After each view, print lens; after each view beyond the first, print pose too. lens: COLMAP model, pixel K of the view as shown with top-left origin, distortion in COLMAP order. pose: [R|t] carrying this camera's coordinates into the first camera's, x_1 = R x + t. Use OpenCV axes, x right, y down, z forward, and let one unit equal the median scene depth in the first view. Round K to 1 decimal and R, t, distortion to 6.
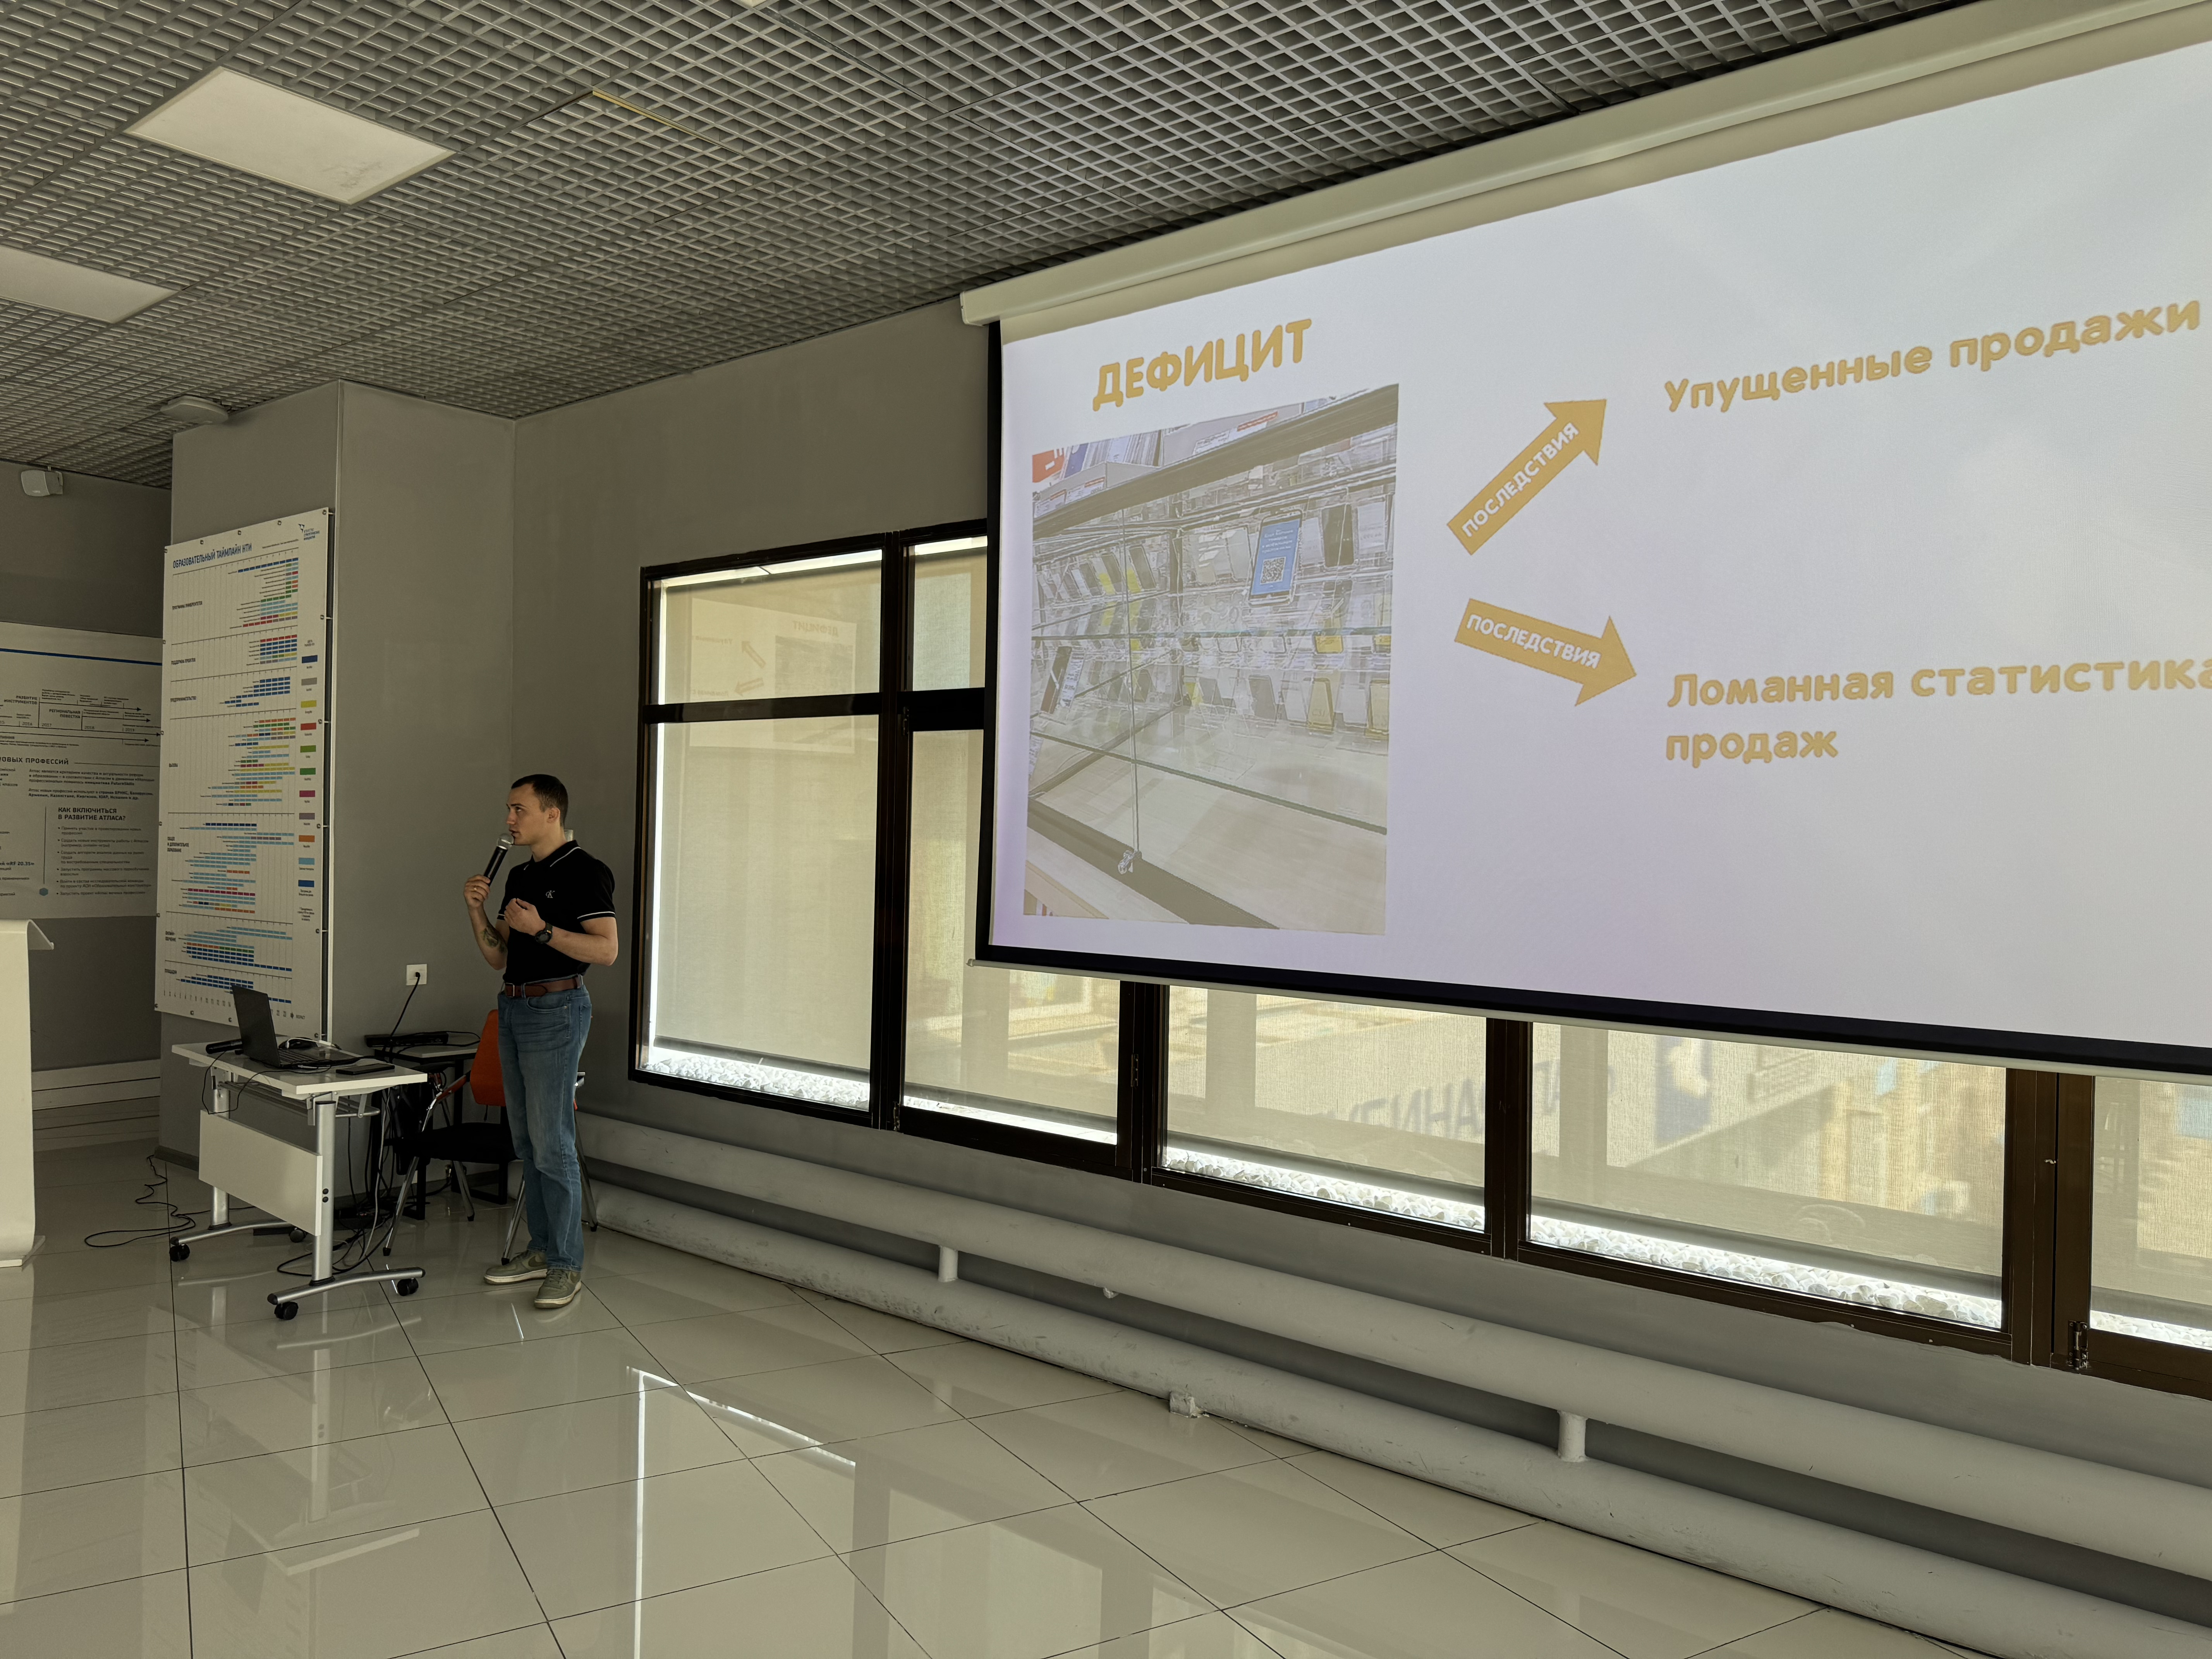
lens RADIAL K [[1556.8, 0, 1117.7], [0, 1556.8, 836.6], [0, 0, 1]] dist [0.001929, -0.005548]
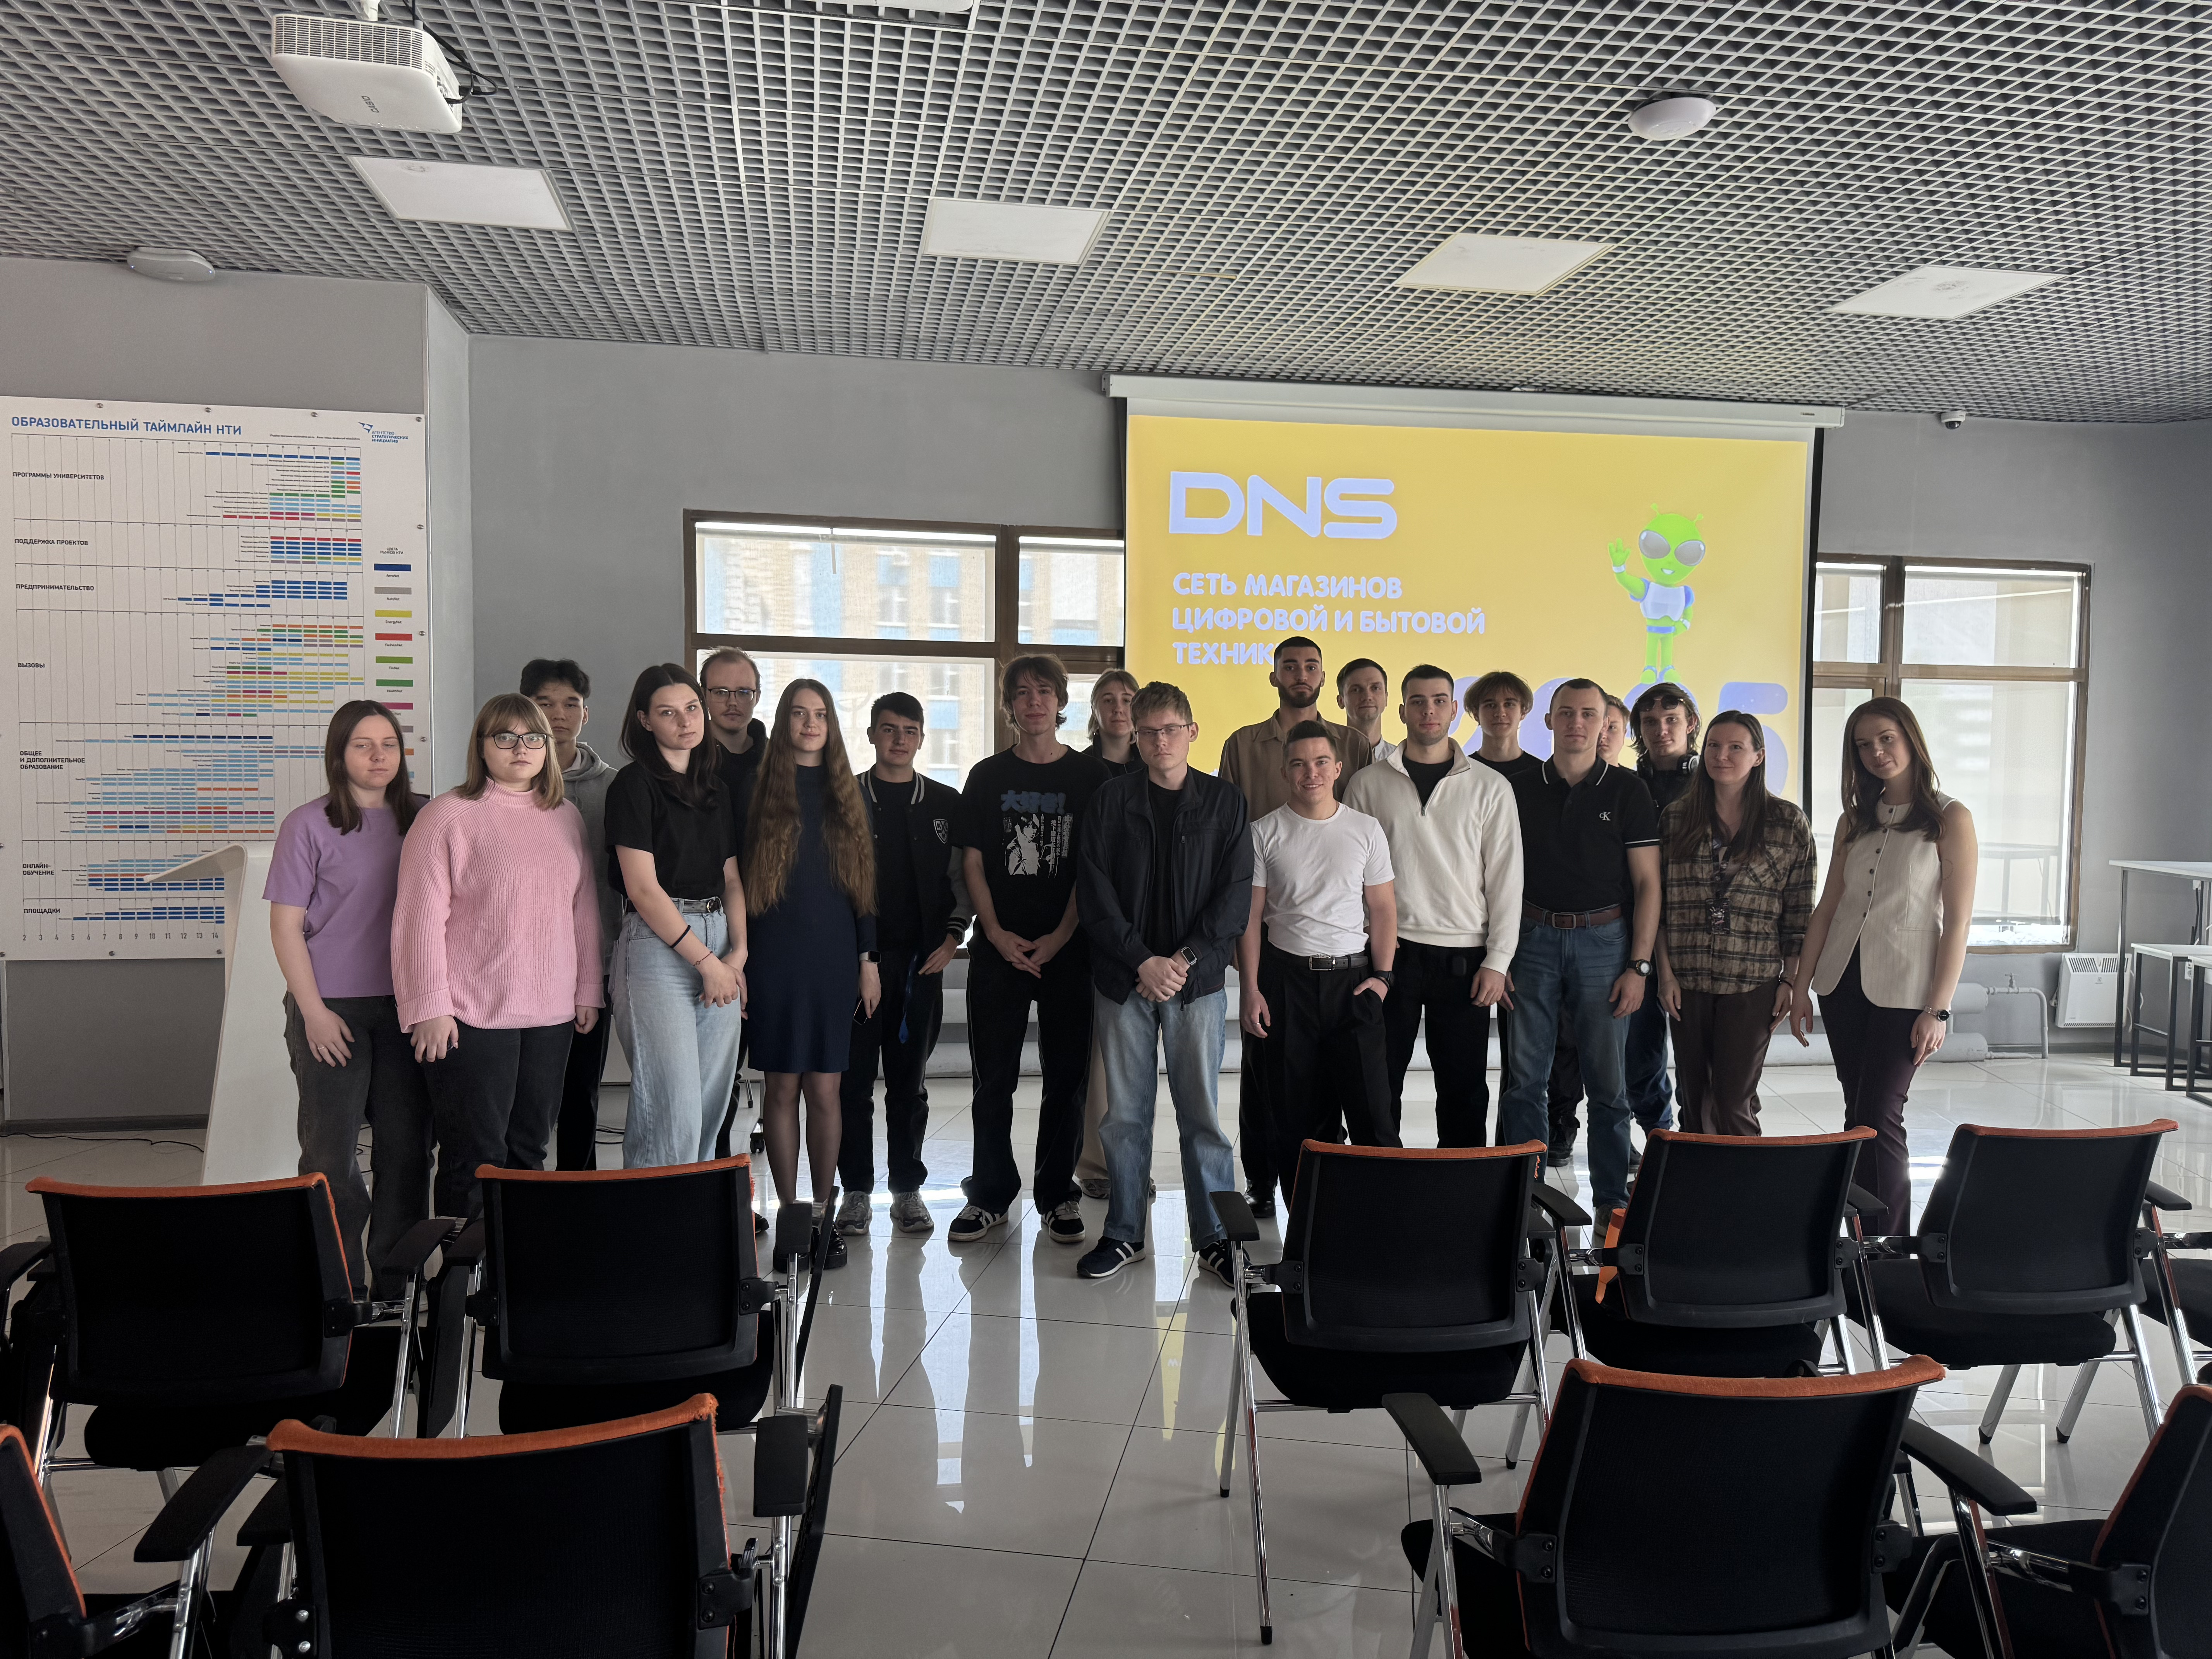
lens RADIAL K [[1556.8, 0, 1117.7], [0, 1556.8, 836.6], [0, 0, 1]] dist [0.001929, -0.005548]
pose [[0.664138, -0.047778, 0.746082, -0.949624], [0.001317, 0.998029, 0.062740, -0.006378], [-0.747609, -0.040686, 0.662892, 0.007232]]
